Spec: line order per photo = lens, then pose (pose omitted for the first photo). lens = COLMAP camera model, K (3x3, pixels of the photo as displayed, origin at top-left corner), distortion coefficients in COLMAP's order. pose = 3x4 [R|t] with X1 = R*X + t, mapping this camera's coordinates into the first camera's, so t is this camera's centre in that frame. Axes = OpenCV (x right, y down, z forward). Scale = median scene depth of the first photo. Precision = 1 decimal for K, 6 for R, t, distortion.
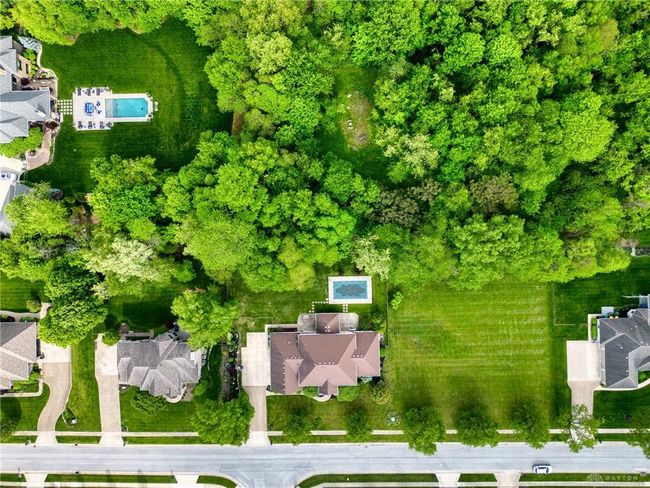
lens RADIAL K [[454.3, 0, 326.1], [0, 454.3, 247.3], [0, 0, 1]] dist [0.073822, -0.064325]
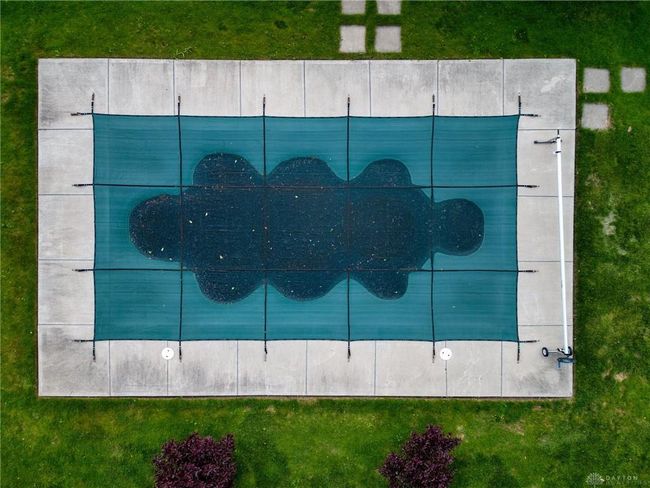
lens RADIAL K [[454.3, 0, 326.9], [0, 454.3, 244.8], [0, 0, 1]] dist [0.073822, -0.064325]
pose [[-0.999357, -0.025226, 0.025486, 0.047238], [0.025086, -0.999668, -0.005813, 0.091753], [0.025624, -0.005170, 0.999658, 0.918393]]
